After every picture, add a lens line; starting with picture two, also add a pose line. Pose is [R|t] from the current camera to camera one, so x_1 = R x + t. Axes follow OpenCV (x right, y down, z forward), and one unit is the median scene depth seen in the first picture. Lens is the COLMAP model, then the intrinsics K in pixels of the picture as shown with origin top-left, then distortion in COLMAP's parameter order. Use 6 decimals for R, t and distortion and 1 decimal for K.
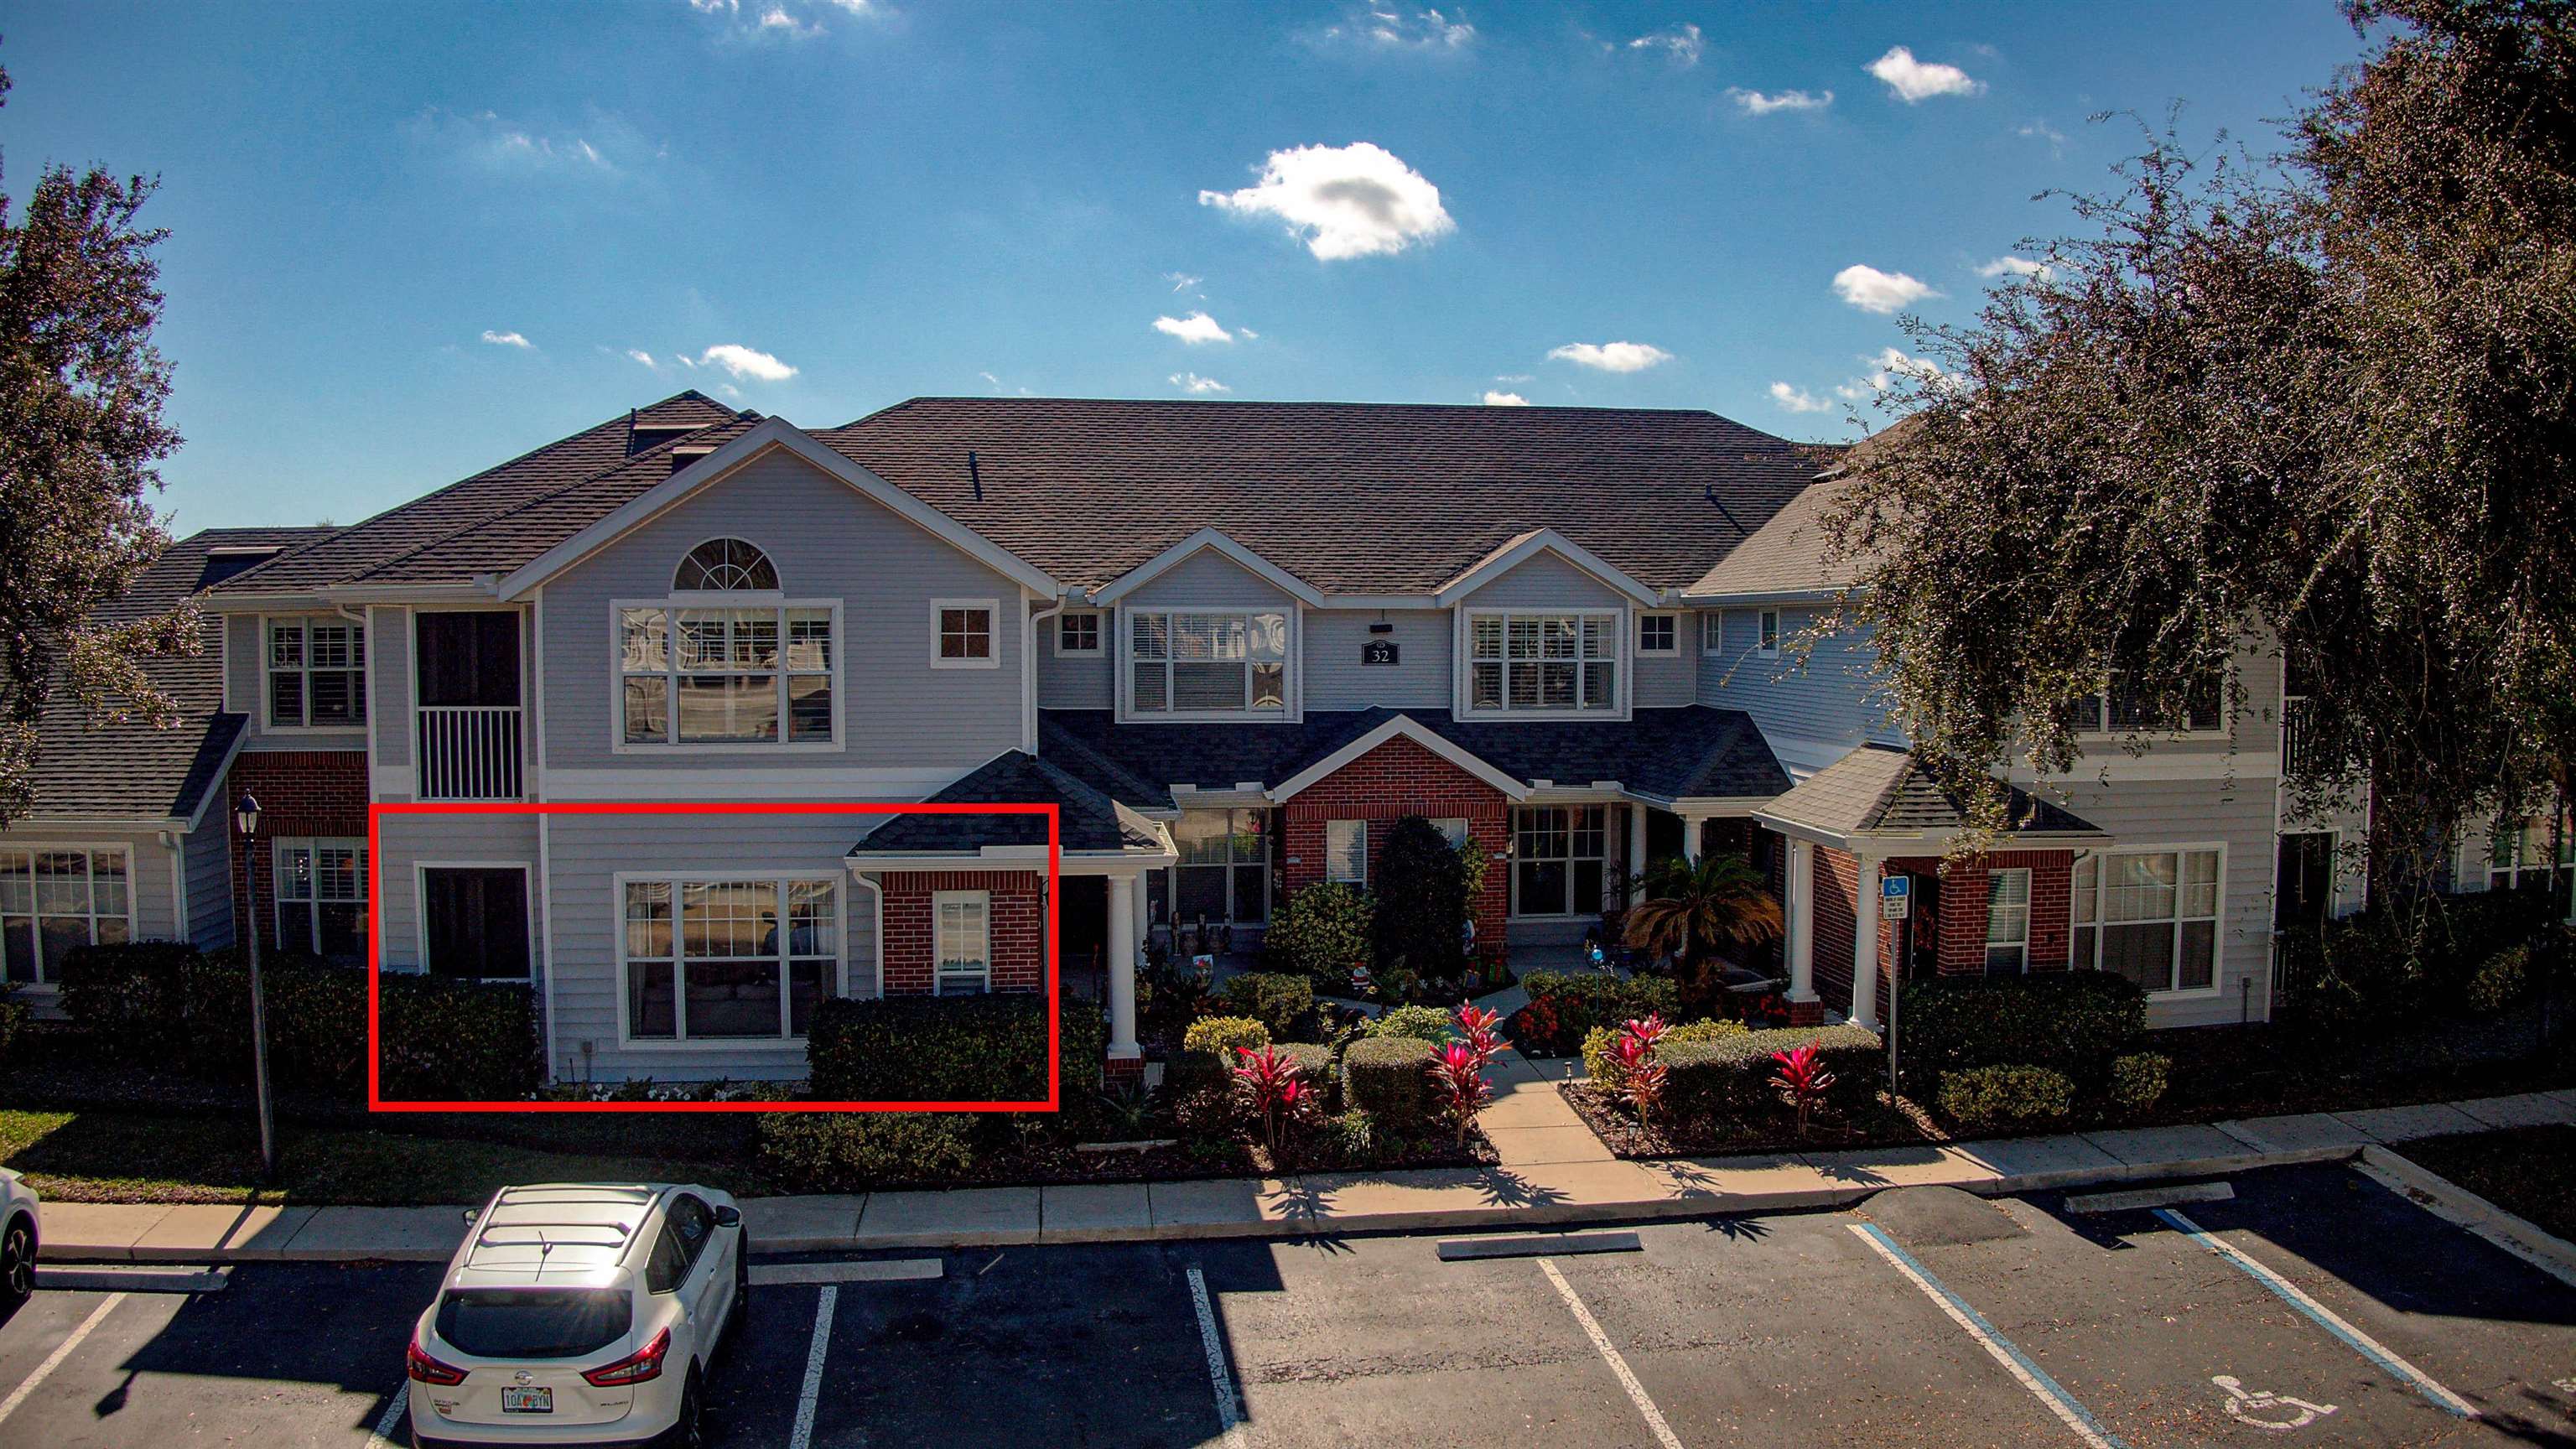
lens RADIAL K [[1753.0, 0, 1288.0], [0, 1753.0, 724.5], [0, 0, 1]] dist [-0.121896, -0.002623]
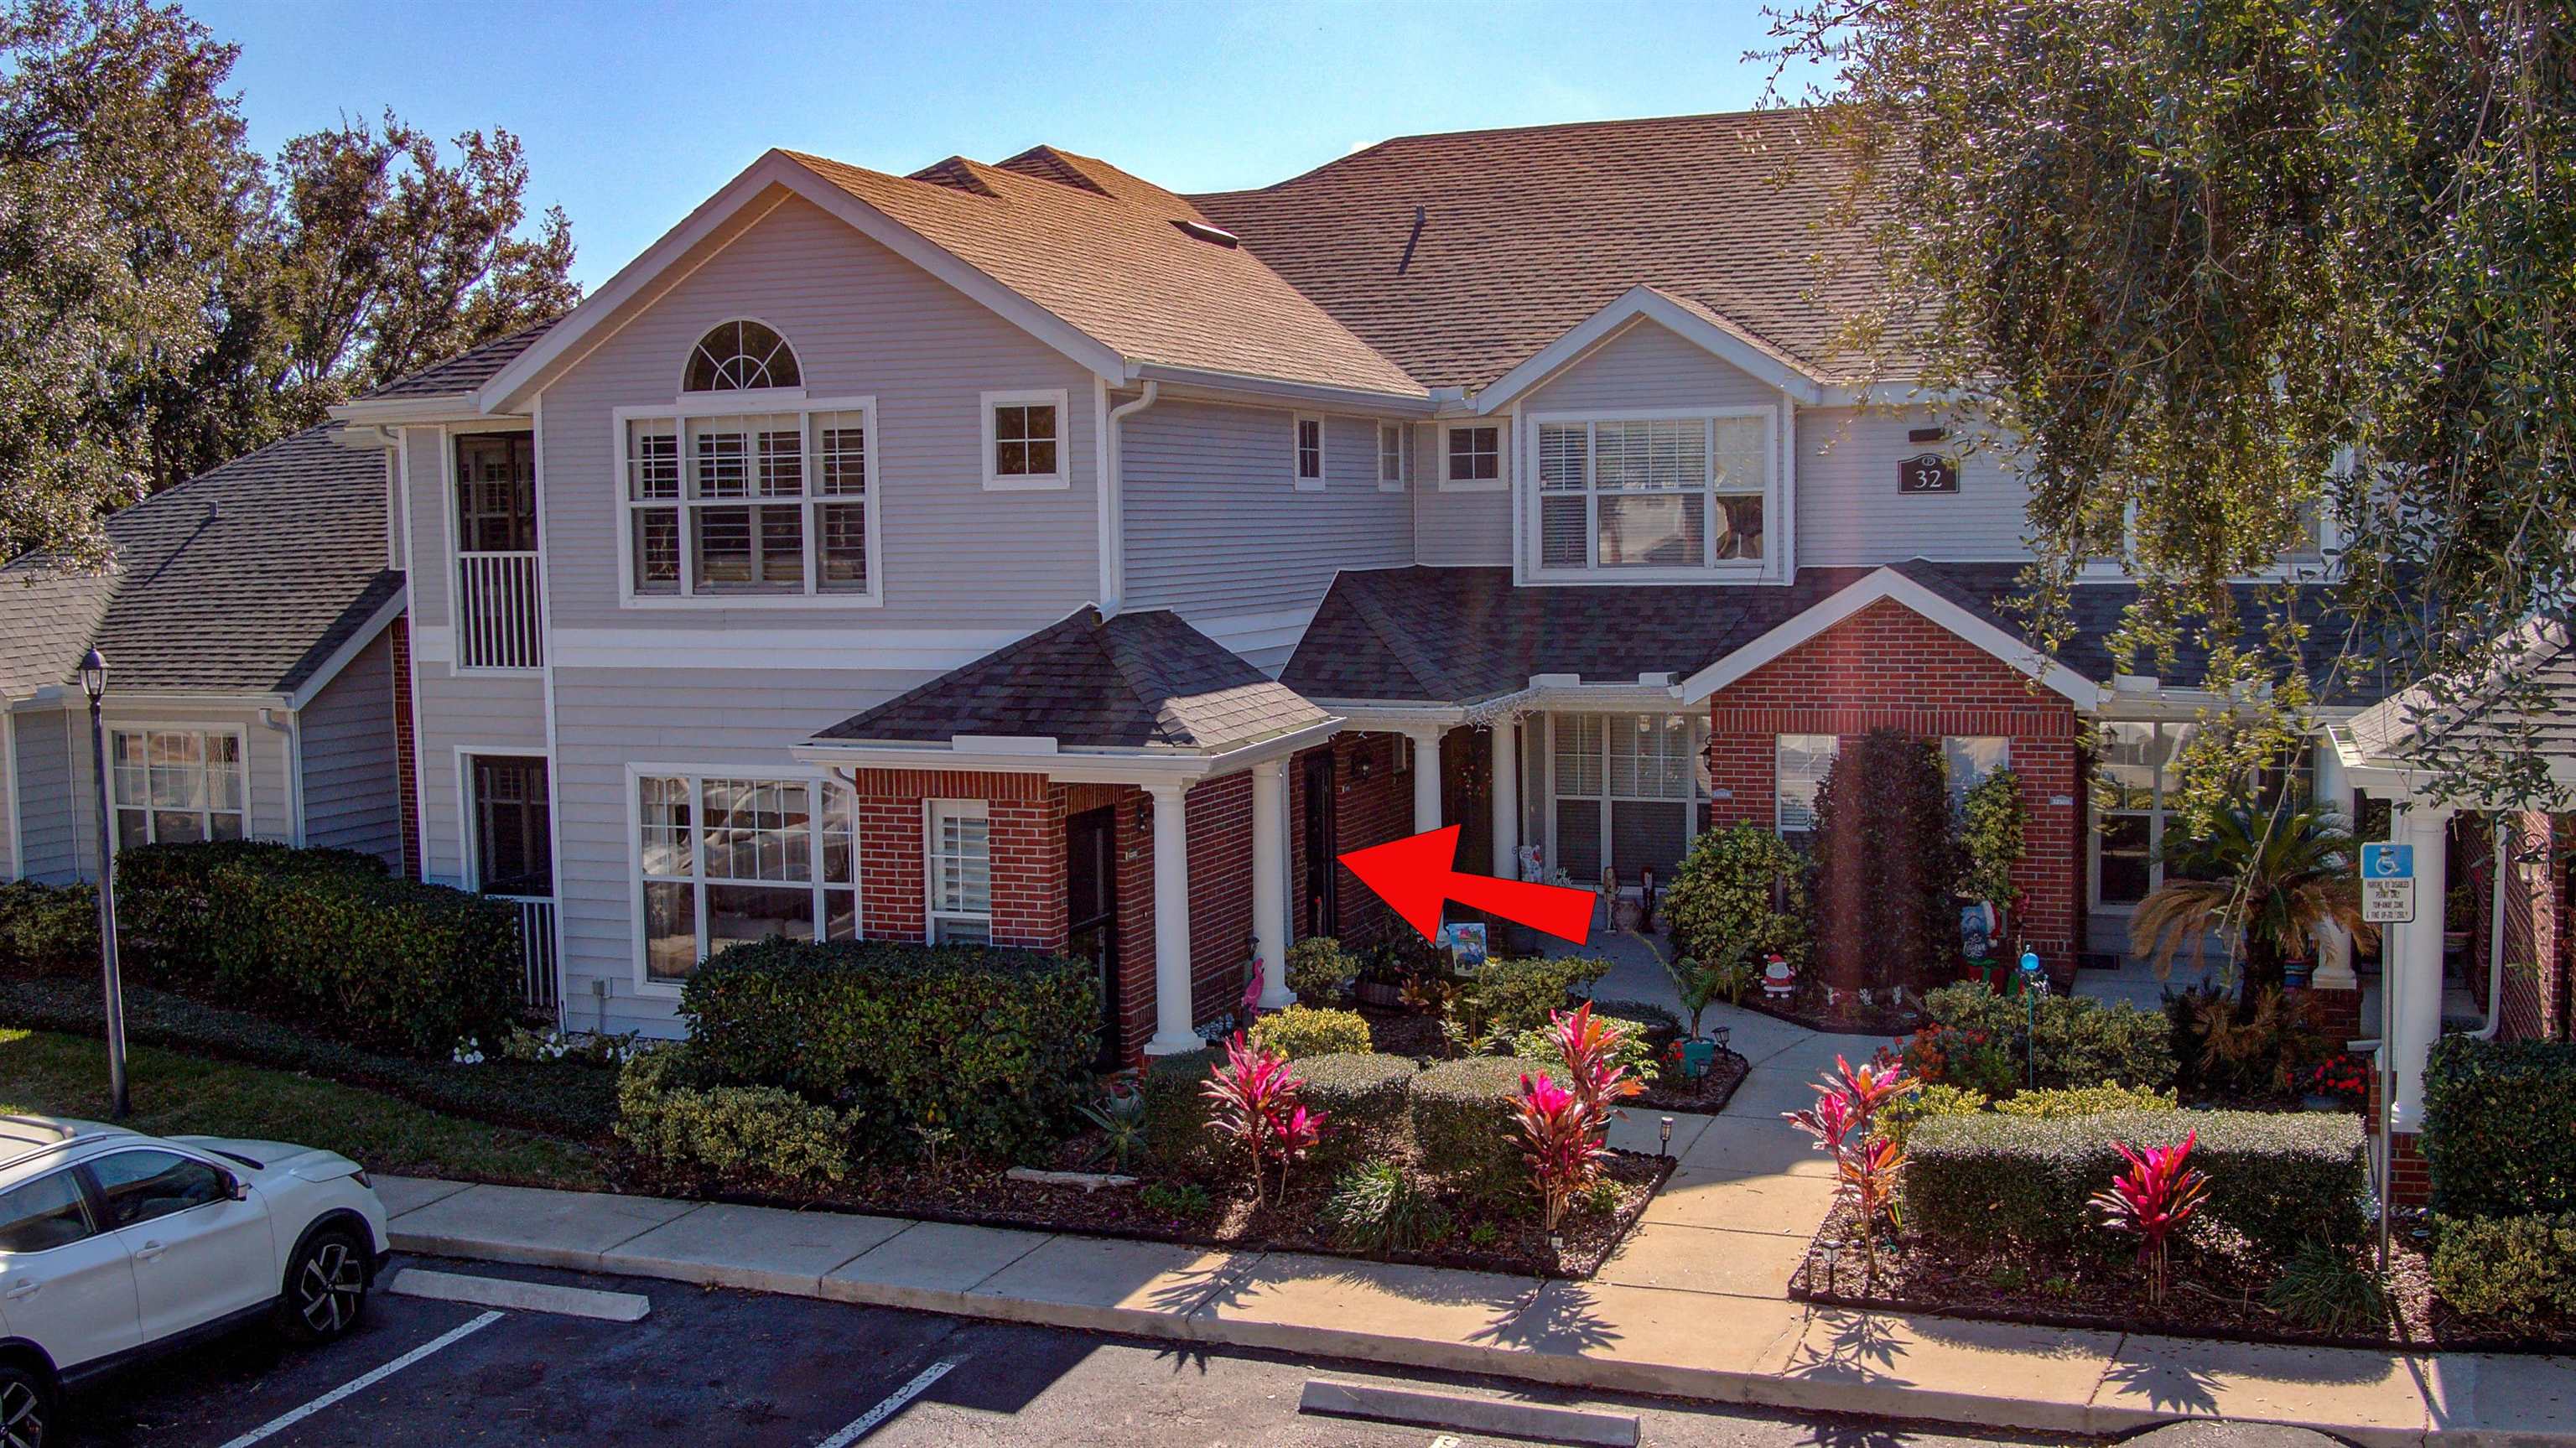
lens RADIAL K [[2372.3, 0, 1288.0], [0, 2372.3, 724.0], [0, 0, 1]] dist [0.004579, -0.328039]
pose [[0.885512, 0.023658, -0.464013, 0.389057], [-0.006107, 0.999209, 0.039290, 0.026490], [0.464576, -0.031958, 0.884956, 0.213933]]
